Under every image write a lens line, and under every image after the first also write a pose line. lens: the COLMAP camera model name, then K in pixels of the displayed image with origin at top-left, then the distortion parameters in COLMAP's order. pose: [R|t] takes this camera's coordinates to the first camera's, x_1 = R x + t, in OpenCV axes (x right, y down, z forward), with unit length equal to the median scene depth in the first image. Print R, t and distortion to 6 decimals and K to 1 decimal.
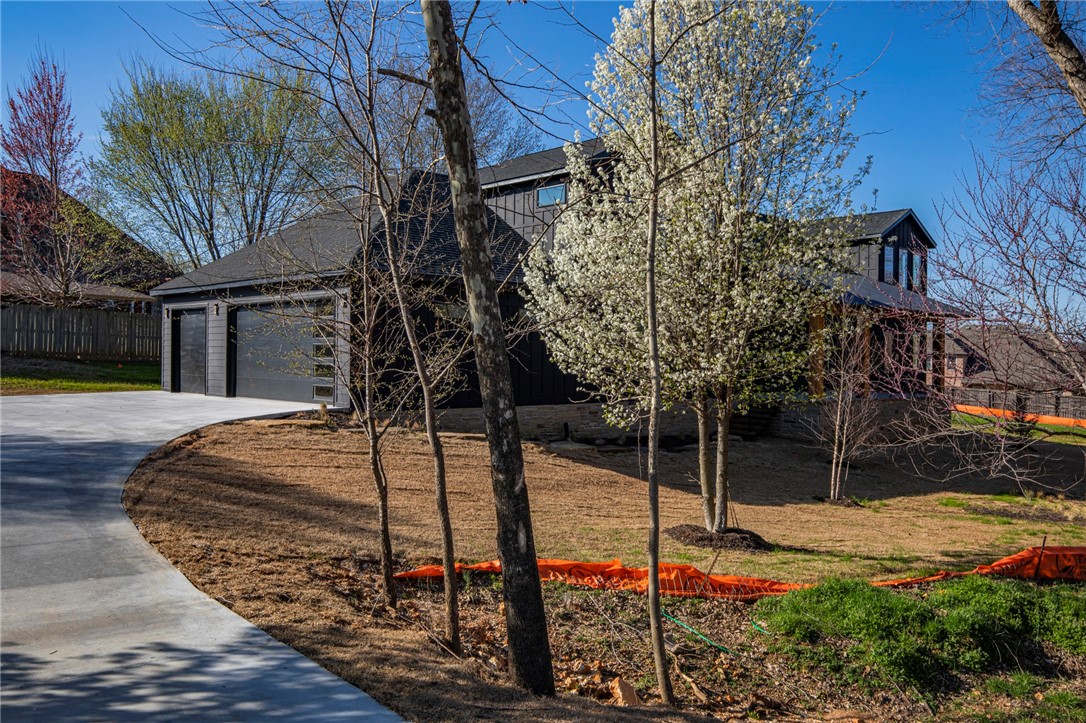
lens RADIAL K [[927.5, 0, 542.4], [0, 927.5, 363.8], [0, 0, 1]] dist [0.022673, 0.001643]
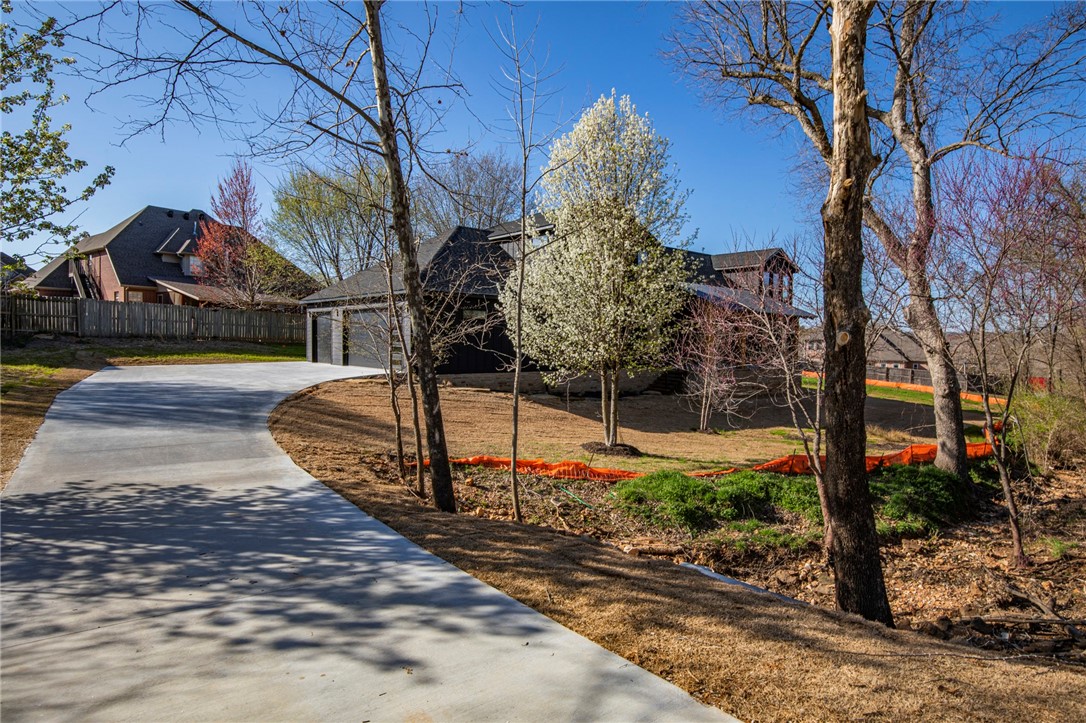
lens RADIAL K [[616.8, 0, 544.3], [0, 616.8, 365.8], [0, 0, 1]] dist [-0.029973, -0.000807]
pose [[0.999185, 0.005779, -0.039956, 0.136828], [-0.004392, 0.999388, 0.034705, -0.007742], [0.040132, -0.034501, 0.998599, -0.173524]]
